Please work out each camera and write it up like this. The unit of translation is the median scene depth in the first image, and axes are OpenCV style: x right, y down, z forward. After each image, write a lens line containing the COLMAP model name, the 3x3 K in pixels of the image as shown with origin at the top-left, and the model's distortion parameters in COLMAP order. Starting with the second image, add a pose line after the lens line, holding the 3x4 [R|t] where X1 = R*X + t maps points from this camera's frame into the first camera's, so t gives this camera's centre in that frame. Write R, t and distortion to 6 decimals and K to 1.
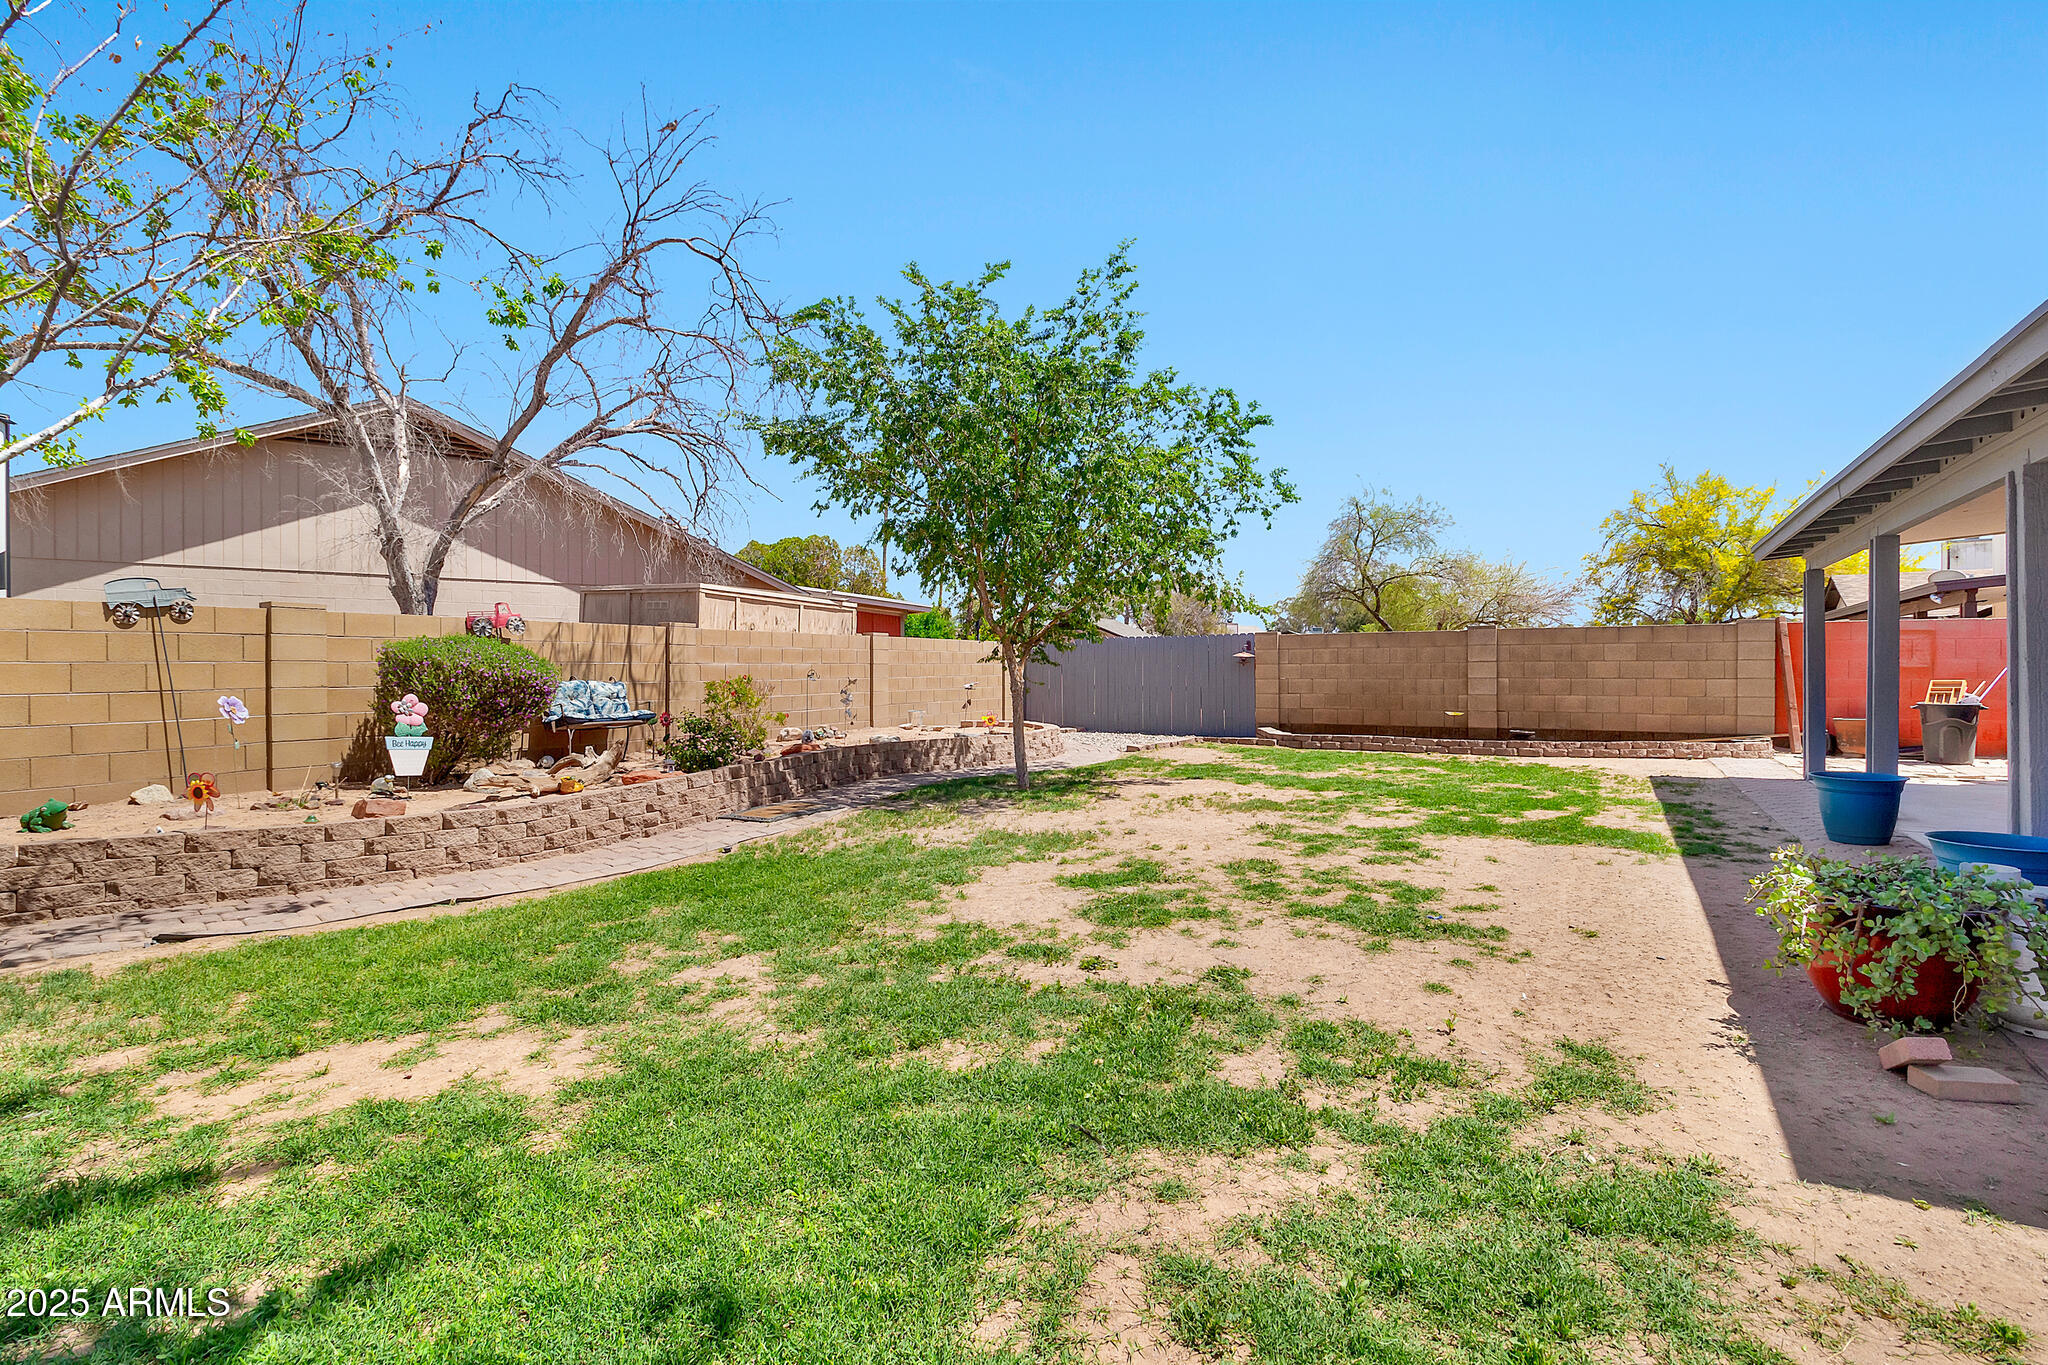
lens RADIAL K [[972.8, 0, 1027.8], [0, 972.8, 670.6], [0, 0, 1]] dist [0.000453, 0.000621]
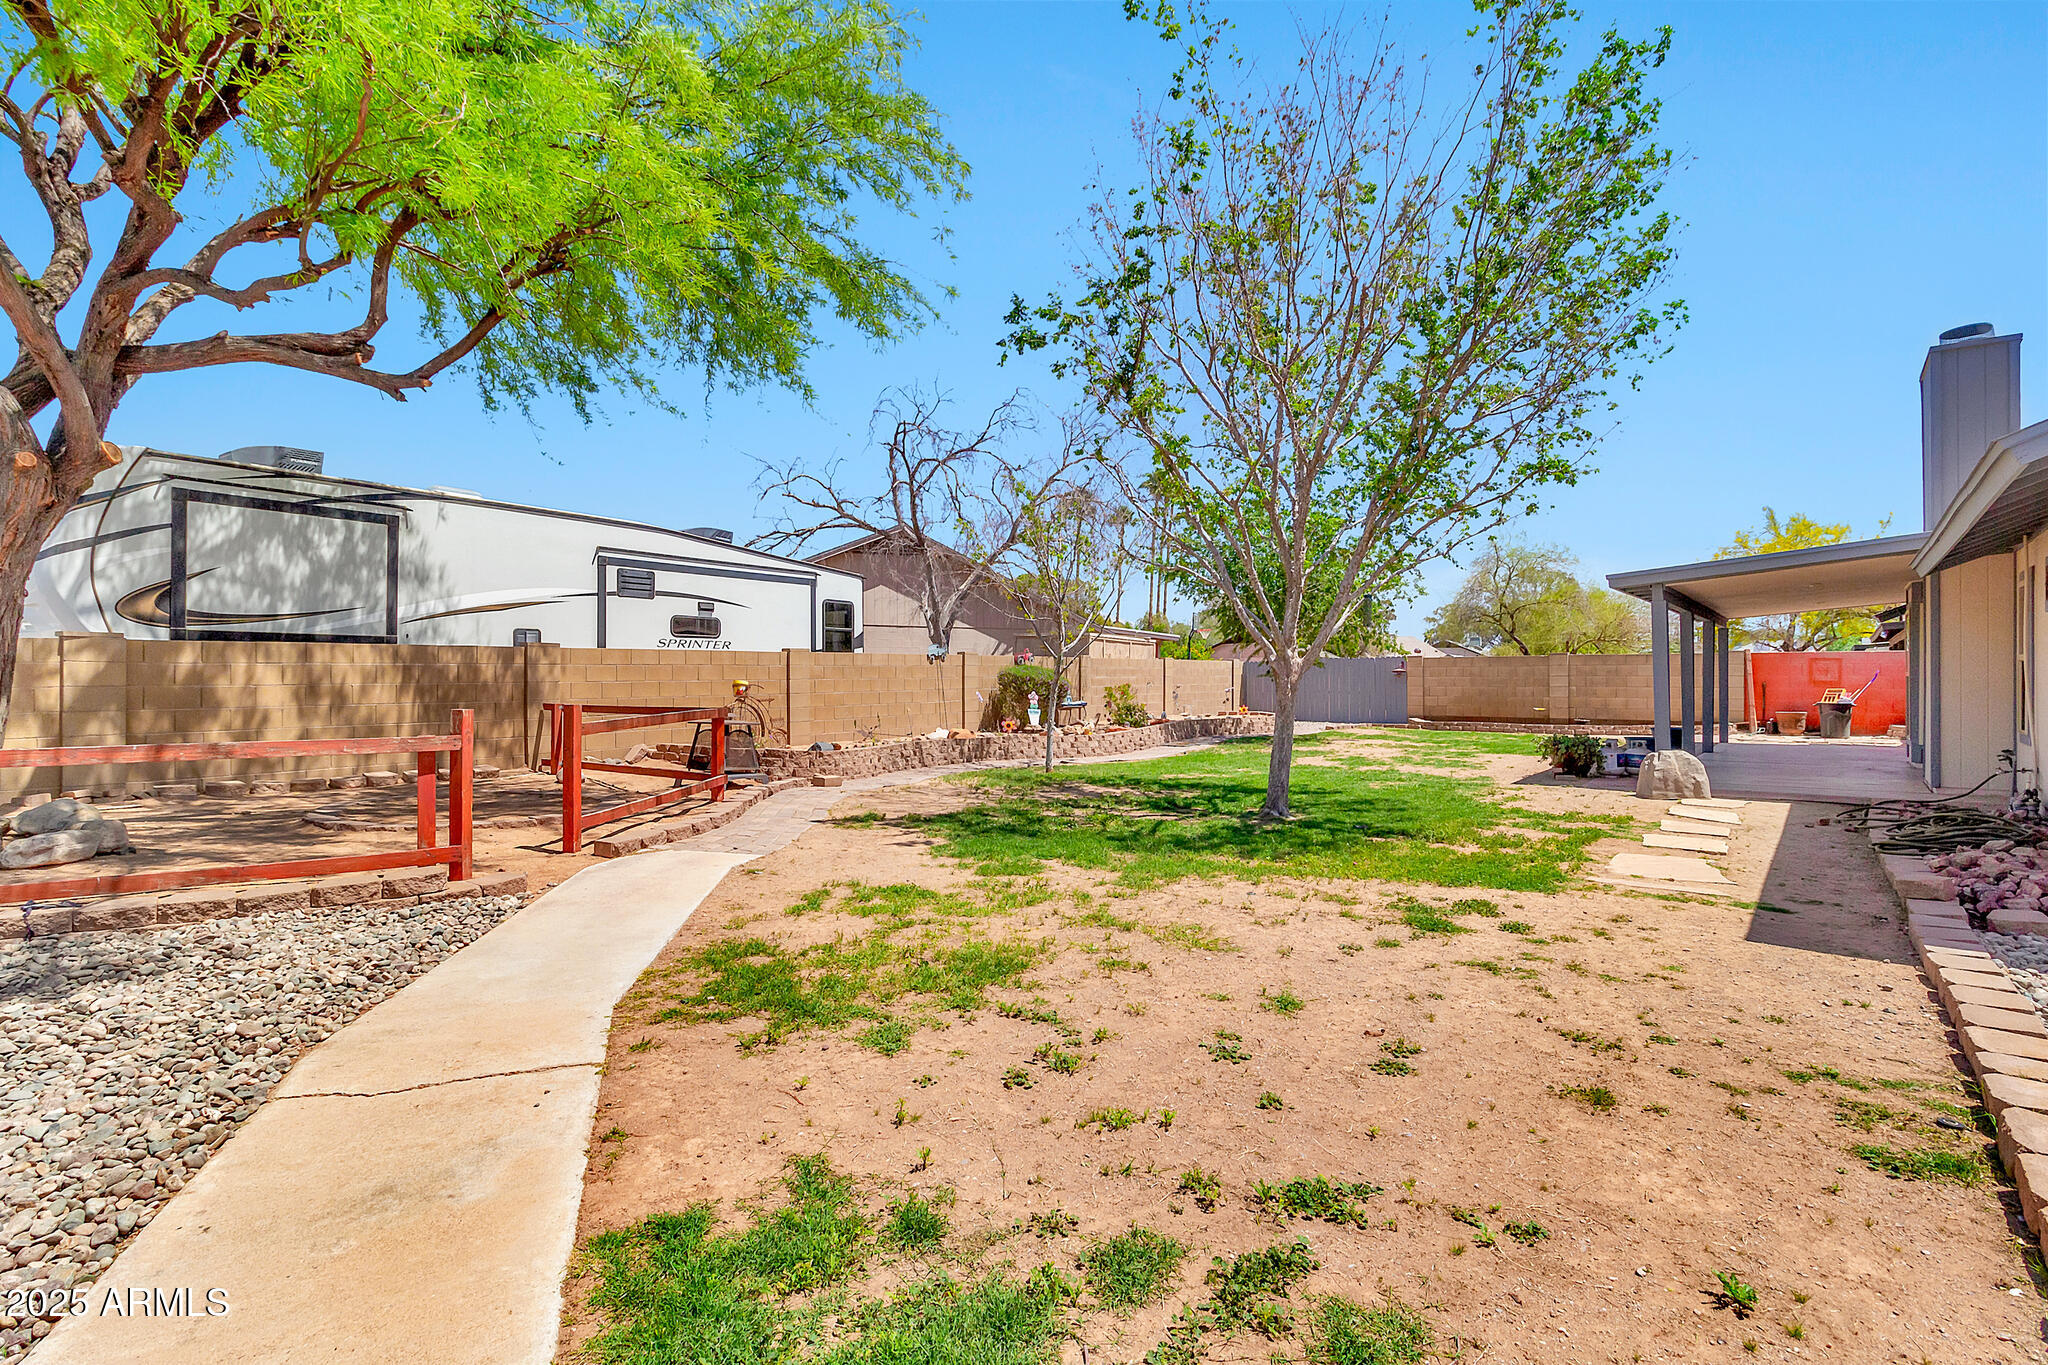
lens RADIAL K [[972.8, 0, 1027.8], [0, 972.8, 670.6], [0, 0, 1]] dist [0.000453, 0.000621]
pose [[0.989176, 0.001355, -0.146728, -0.152455], [-0.002574, 0.999964, -0.008117, -0.003175], [0.146712, 0.008407, 0.989144, -0.697382]]
